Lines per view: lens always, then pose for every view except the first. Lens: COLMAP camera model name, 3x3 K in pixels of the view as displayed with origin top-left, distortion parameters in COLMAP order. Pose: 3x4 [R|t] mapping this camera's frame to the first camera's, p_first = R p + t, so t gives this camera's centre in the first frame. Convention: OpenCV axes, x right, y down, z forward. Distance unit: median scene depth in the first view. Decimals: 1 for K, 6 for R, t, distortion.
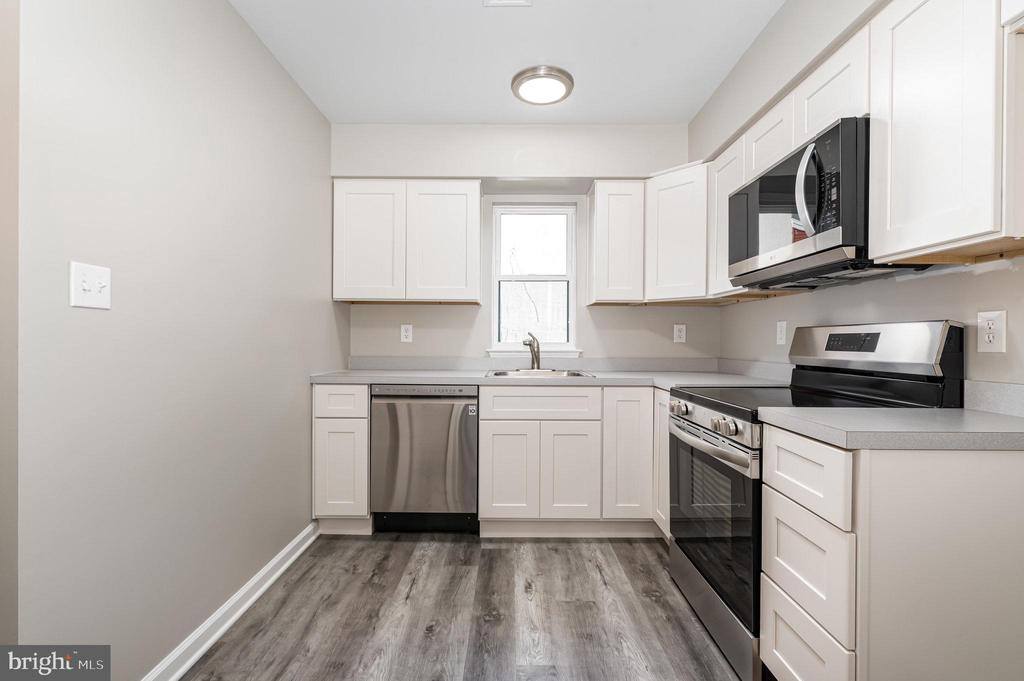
lens RADIAL K [[465.5, 0, 511.4], [0, 465.5, 339.4], [0, 0, 1]] dist [-0.009364, 0.001227]
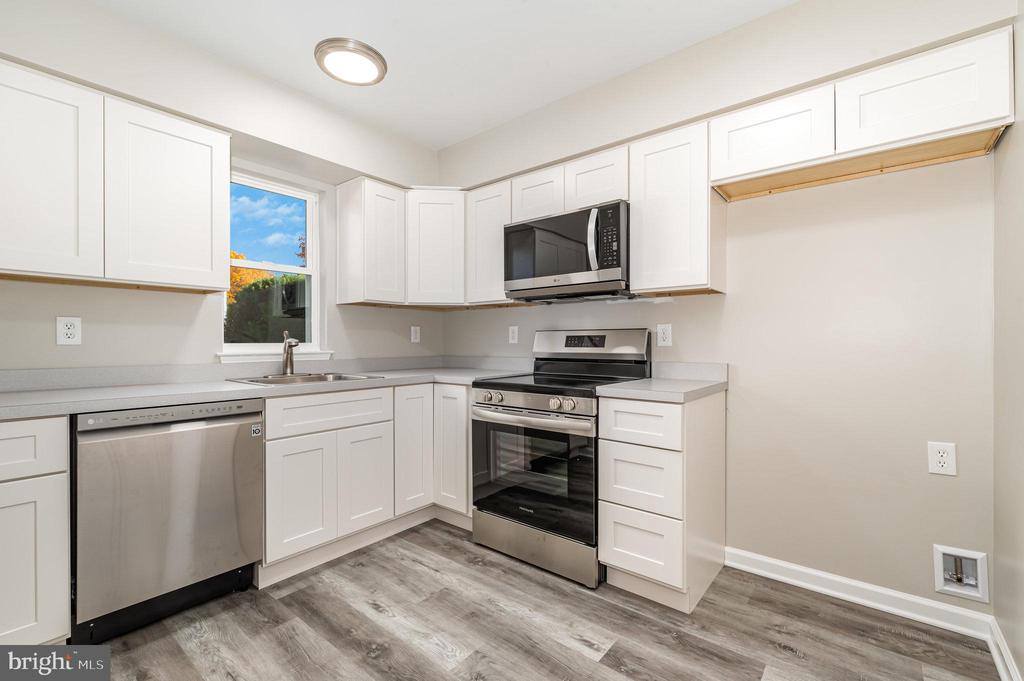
lens RADIAL K [[446.4, 0, 514.0], [0, 446.4, 342.4], [0, 0, 1]] dist [-0.000782, -0.000623]
pose [[0.623265, -0.006277, 0.781986, -0.438117], [0.001629, 0.999976, 0.006729, -0.000527], [-0.782009, -0.002920, 0.623260, 0.209306]]
